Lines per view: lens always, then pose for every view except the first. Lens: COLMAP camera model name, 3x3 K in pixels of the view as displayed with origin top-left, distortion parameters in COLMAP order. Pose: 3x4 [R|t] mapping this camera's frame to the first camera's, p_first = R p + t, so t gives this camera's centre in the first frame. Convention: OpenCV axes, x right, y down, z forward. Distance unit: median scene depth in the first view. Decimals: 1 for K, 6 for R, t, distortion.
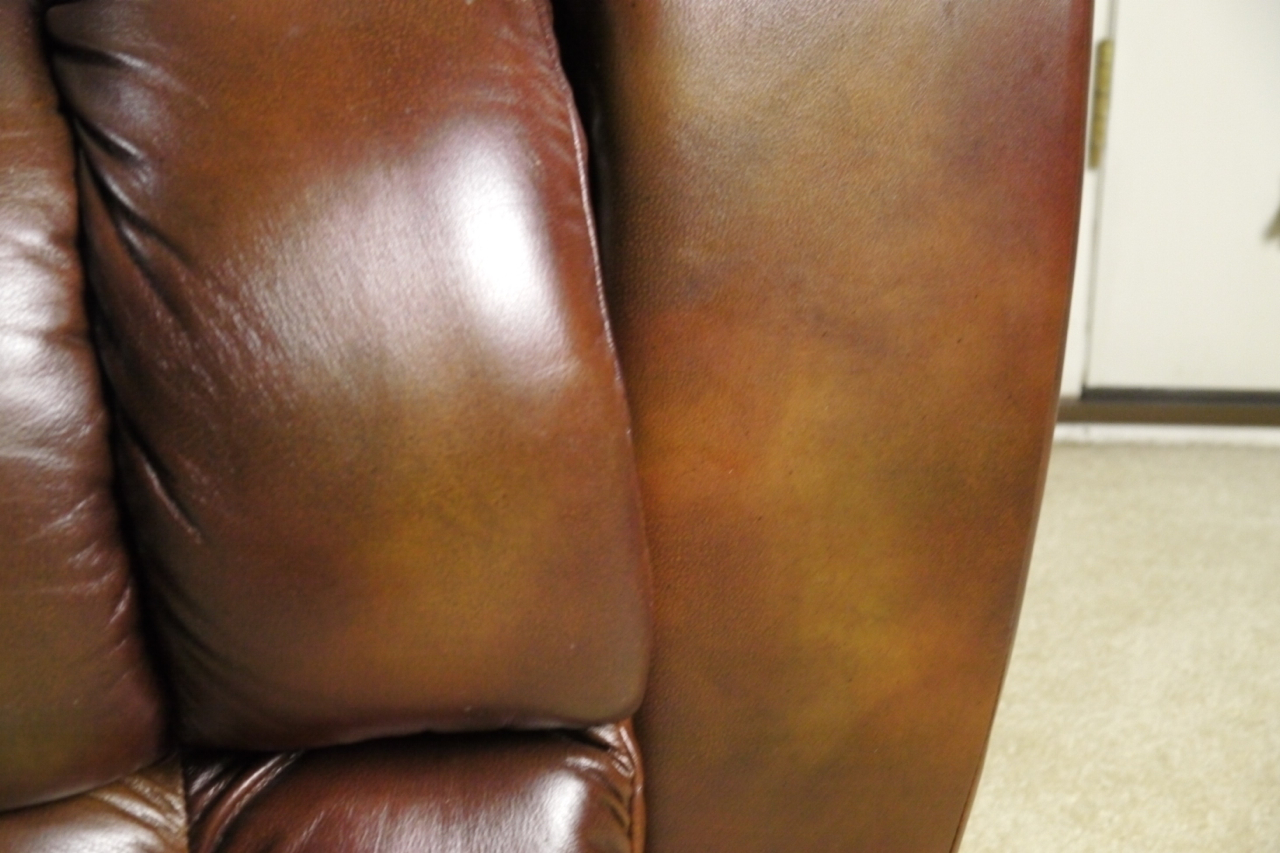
lens RADIAL K [[2263.3, 0, 640.0], [0, 2263.3, 426.5], [0, 0, 1]] dist [0.030499, 0.077958]
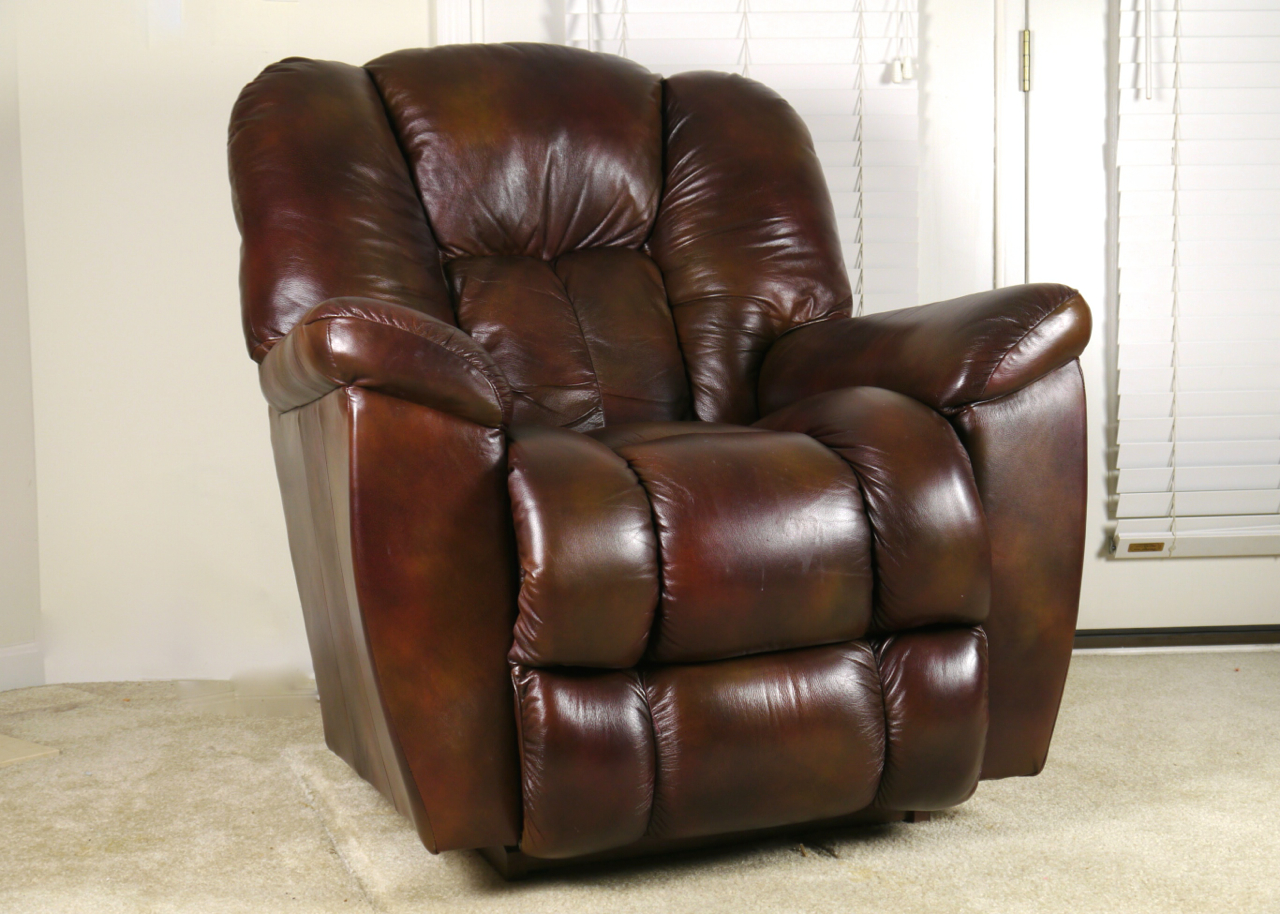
lens RADIAL K [[2031.2, 0, 640.0], [0, 2031.2, 457.0], [0, 0, 1]] dist [0.022763, 0.021693]
pose [[0.992368, -0.039234, 0.116901, -0.952142], [0.063691, 0.974869, -0.213481, 0.544060], [-0.105587, 0.219297, 0.969928, -2.204284]]
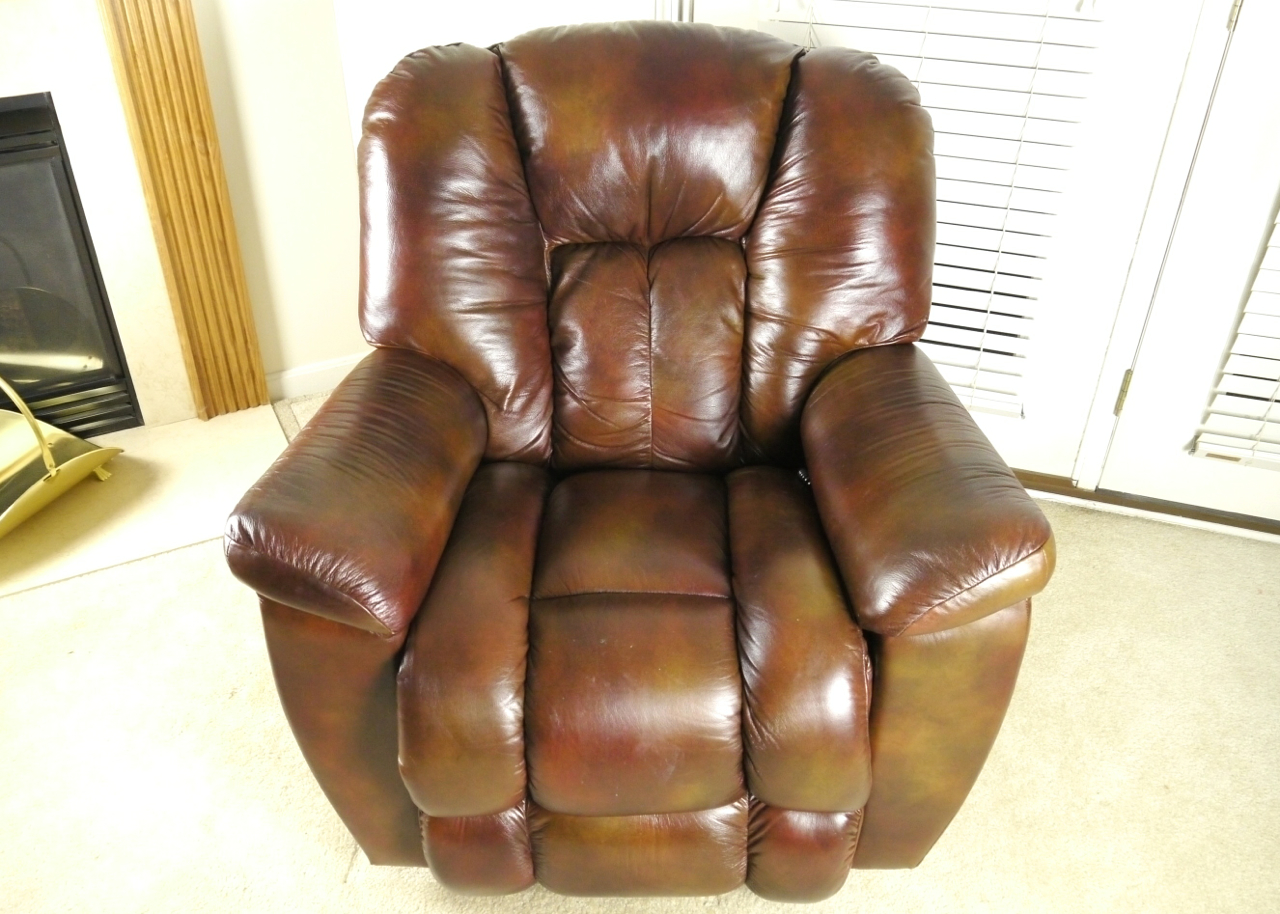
lens RADIAL K [[1076.9, 0, 620.8], [0, 1076.9, 426.2], [0, 0, 1]] dist [-0.026570, -0.004993]
pose [[0.953950, 0.154496, -0.257120, -0.027359], [-0.078498, 0.955868, 0.283115, -1.007589], [0.289513, -0.249894, 0.923978, -0.679256]]
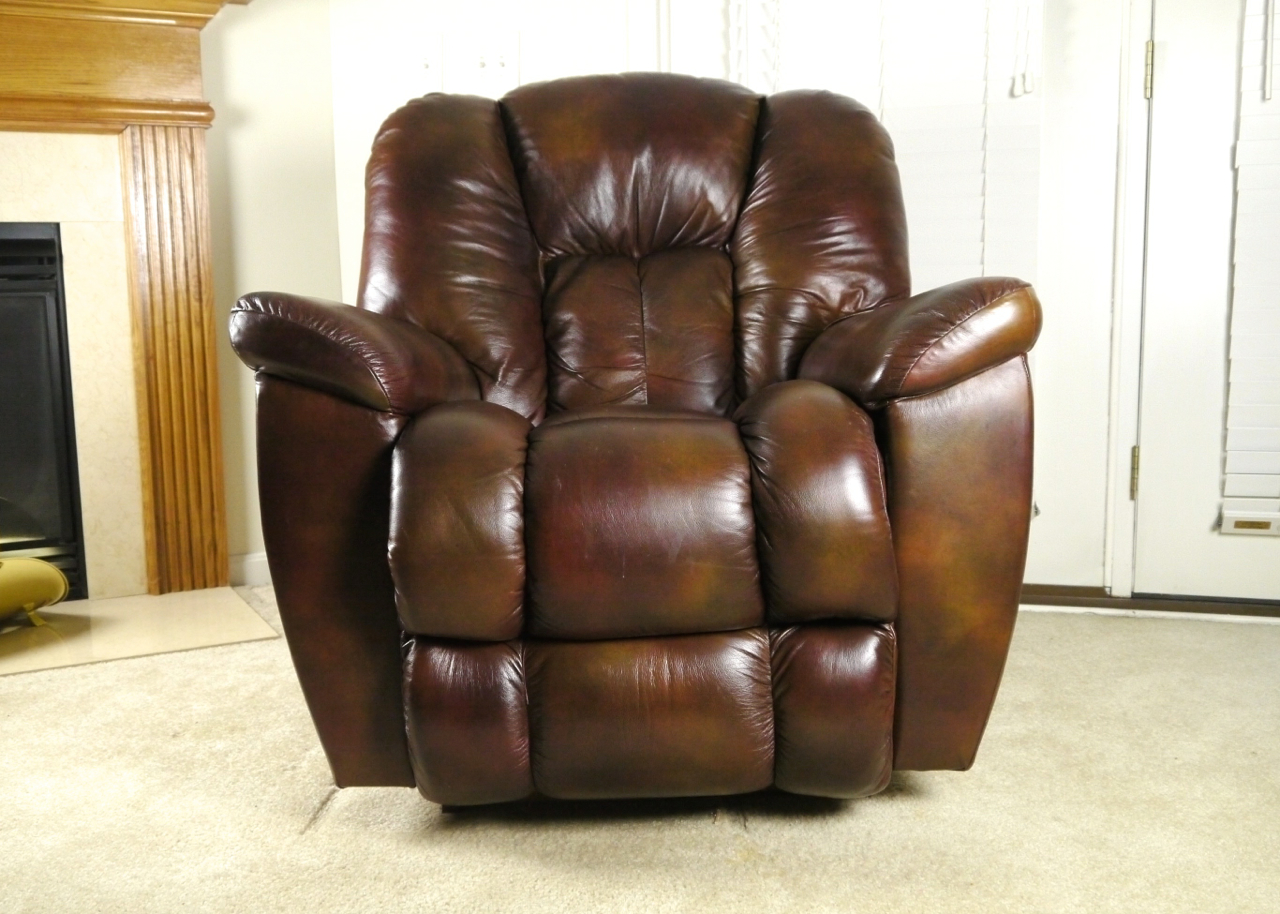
lens RADIAL K [[1252.2, 0, 640.0], [0, 1252.2, 457.0], [0, 0, 1]] dist [-0.011599, -0.011314]
pose [[0.964035, 0.005510, -0.265718, 0.138295], [-0.050193, 0.985568, -0.161666, 0.218183], [0.260993, 0.169189, 0.950399, -1.048316]]
